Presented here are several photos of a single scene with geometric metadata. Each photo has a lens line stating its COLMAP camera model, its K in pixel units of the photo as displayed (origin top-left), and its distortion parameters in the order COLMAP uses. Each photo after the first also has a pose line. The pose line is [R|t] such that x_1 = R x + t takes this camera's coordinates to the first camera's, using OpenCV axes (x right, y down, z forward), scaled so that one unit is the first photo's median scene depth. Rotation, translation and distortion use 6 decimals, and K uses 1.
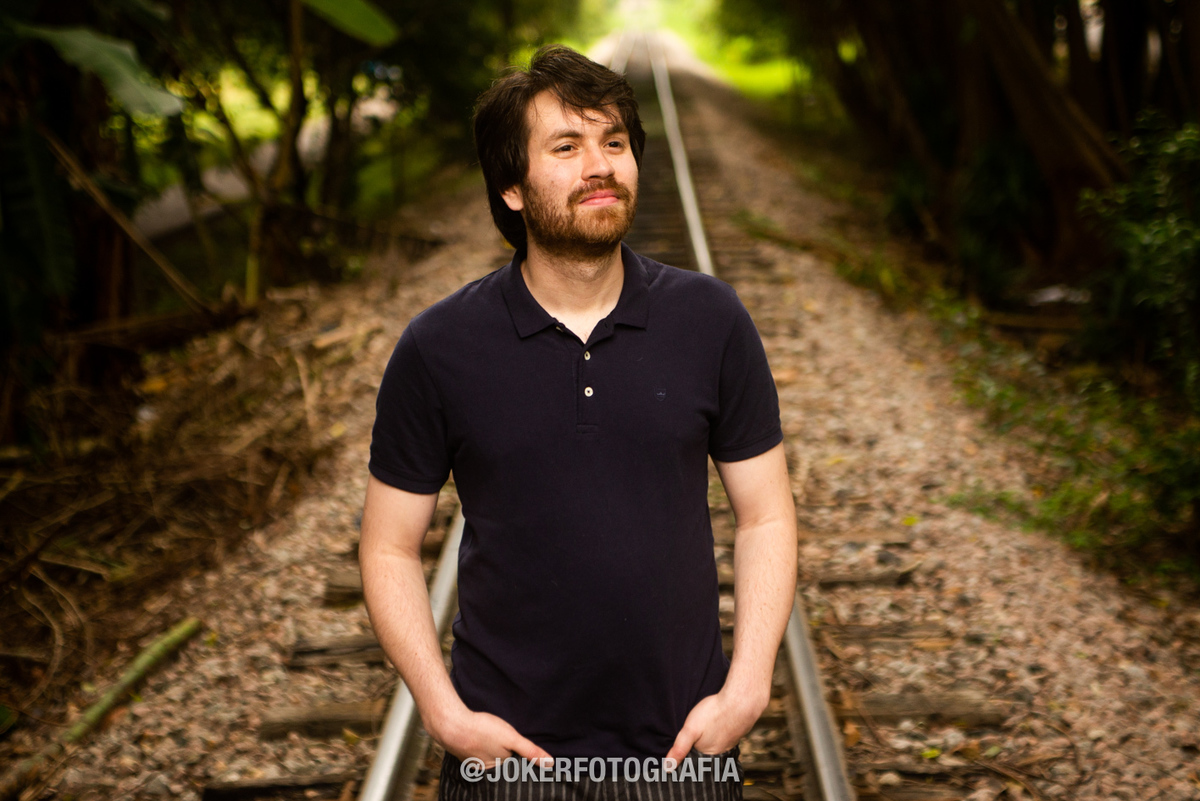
lens RADIAL K [[2269.8, 0, 600.0], [0, 2269.8, 400.5], [0, 0, 1]] dist [0.499147, -0.056928]
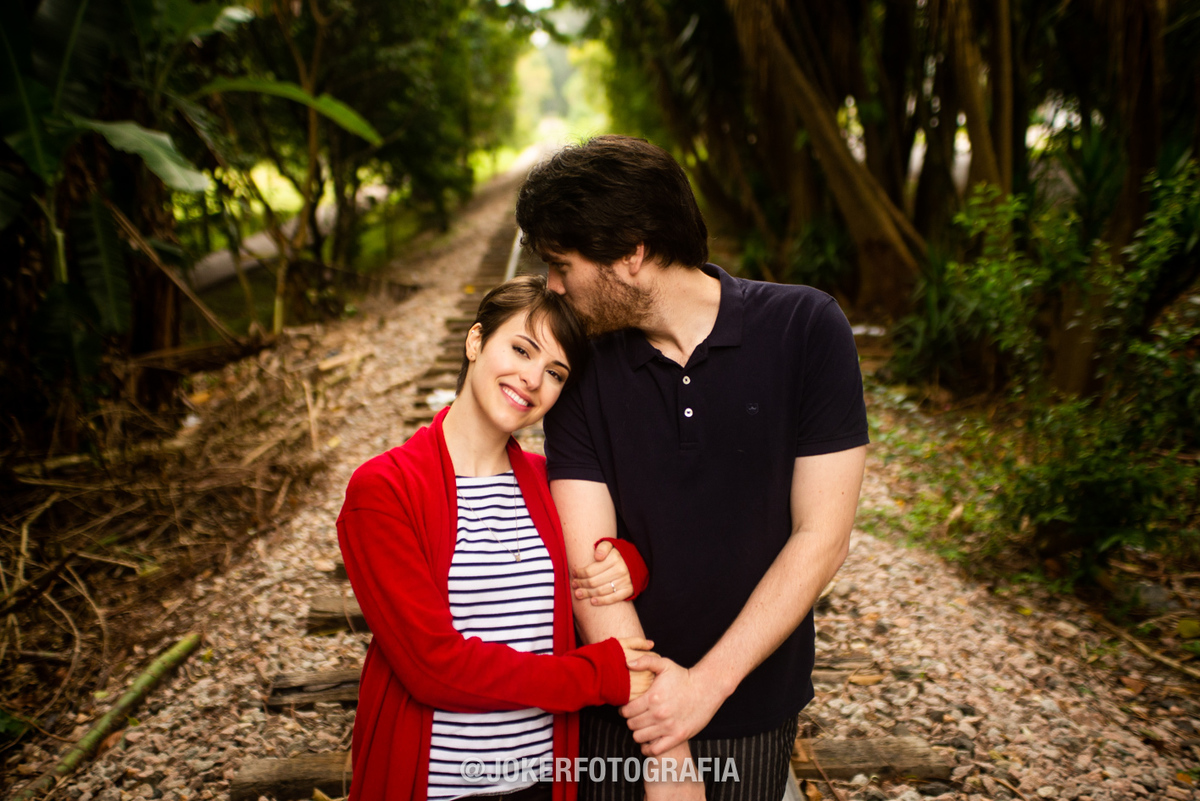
lens RADIAL K [[1462.9, 0, 600.0], [0, 1462.9, 400.5], [0, 0, 1]] dist [0.186729, 0.077796]
pose [[0.998648, 0.002471, 0.051916, -0.013676], [-0.003099, 0.999923, 0.012018, -0.026208], [-0.051882, -0.012162, 0.998579, 0.236835]]
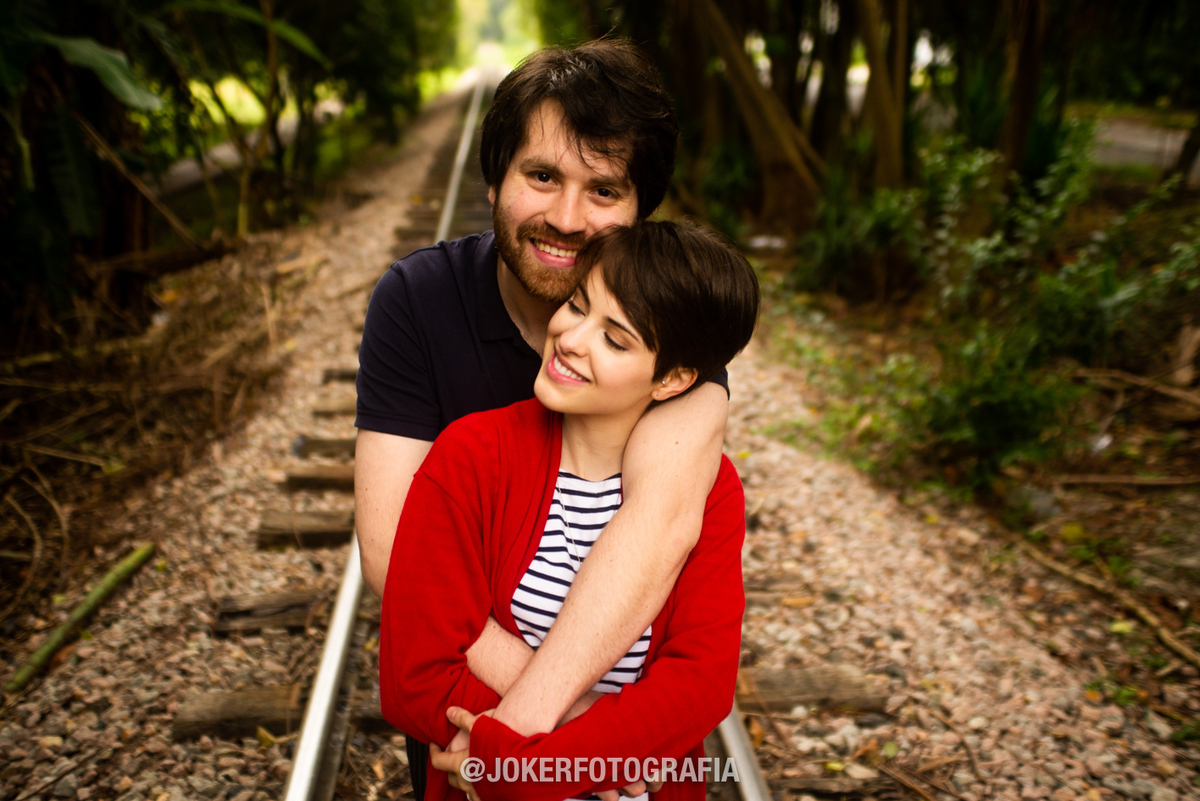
lens RADIAL K [[1235.3, 0, 600.0], [0, 1235.3, 400.5], [0, 0, 1]] dist [0.063319, 0.110451]
pose [[0.993961, 0.005297, 0.109602, -0.015781], [-0.016347, 0.994836, 0.100168, -0.040571], [-0.108505, -0.101355, 0.988915, 0.319876]]
